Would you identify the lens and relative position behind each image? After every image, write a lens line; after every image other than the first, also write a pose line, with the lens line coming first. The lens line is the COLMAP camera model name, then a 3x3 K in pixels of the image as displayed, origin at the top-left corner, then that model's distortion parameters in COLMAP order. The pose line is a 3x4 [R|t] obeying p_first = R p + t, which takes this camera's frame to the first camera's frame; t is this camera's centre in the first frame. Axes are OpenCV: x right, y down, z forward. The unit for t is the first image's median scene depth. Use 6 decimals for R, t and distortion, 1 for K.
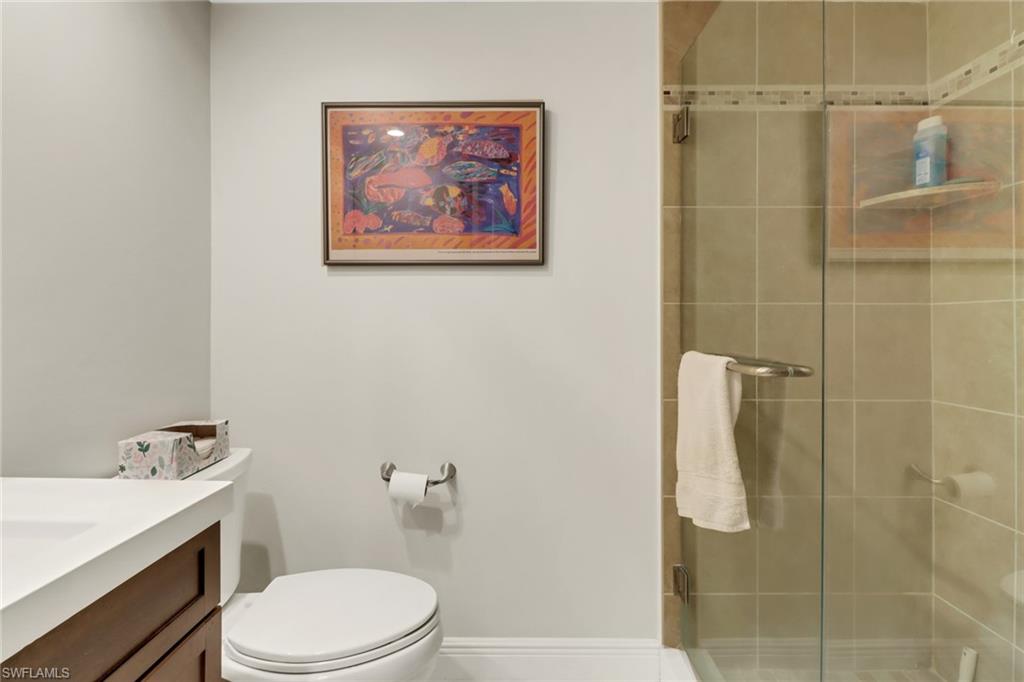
lens RADIAL K [[490.7, 0, 498.8], [0, 490.7, 328.8], [0, 0, 1]] dist [0.023786, -0.022584]
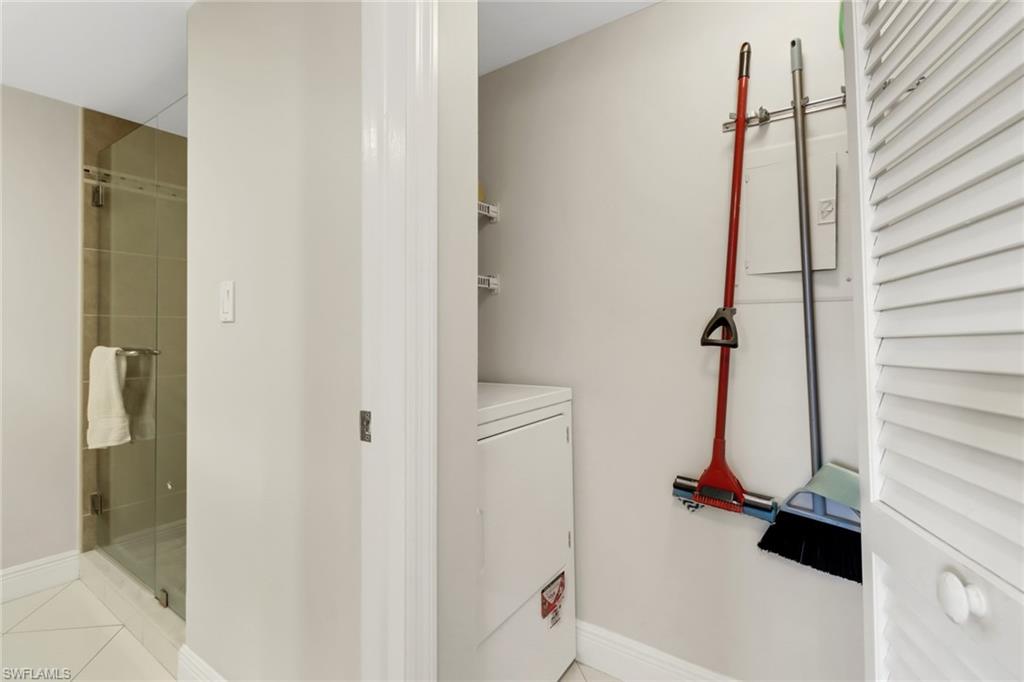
lens RADIAL K [[490.7, 0, 498.8], [0, 490.7, 328.8], [0, 0, 1]] dist [0.023786, -0.022584]
pose [[0.575382, 0.006013, 0.817863, -0.148590], [0.004158, 0.999939, -0.010277, 0.009298], [-0.817874, 0.009314, 0.575322, -0.835989]]
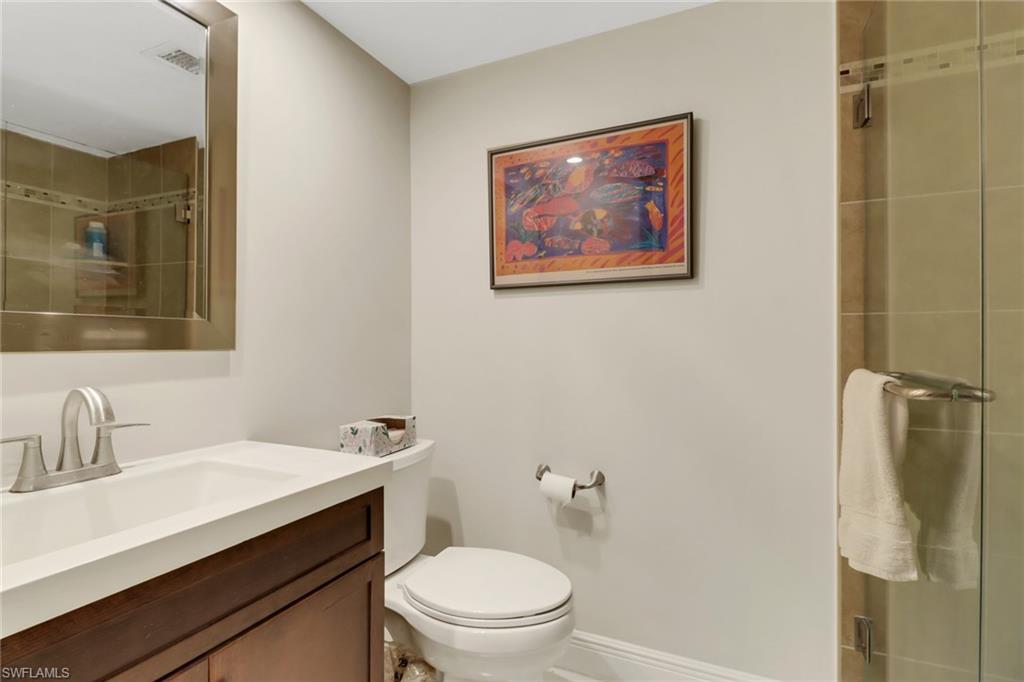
lens RADIAL K [[482.3, 0, 500.9], [0, 482.3, 344.0], [0, 0, 1]] dist [0.017823, -0.012564]
pose [[0.909694, -0.002688, -0.415271, 0.144461], [0.003143, 0.999995, 0.000412, -0.000844], [0.415268, -0.001680, 0.909698, -0.033433]]
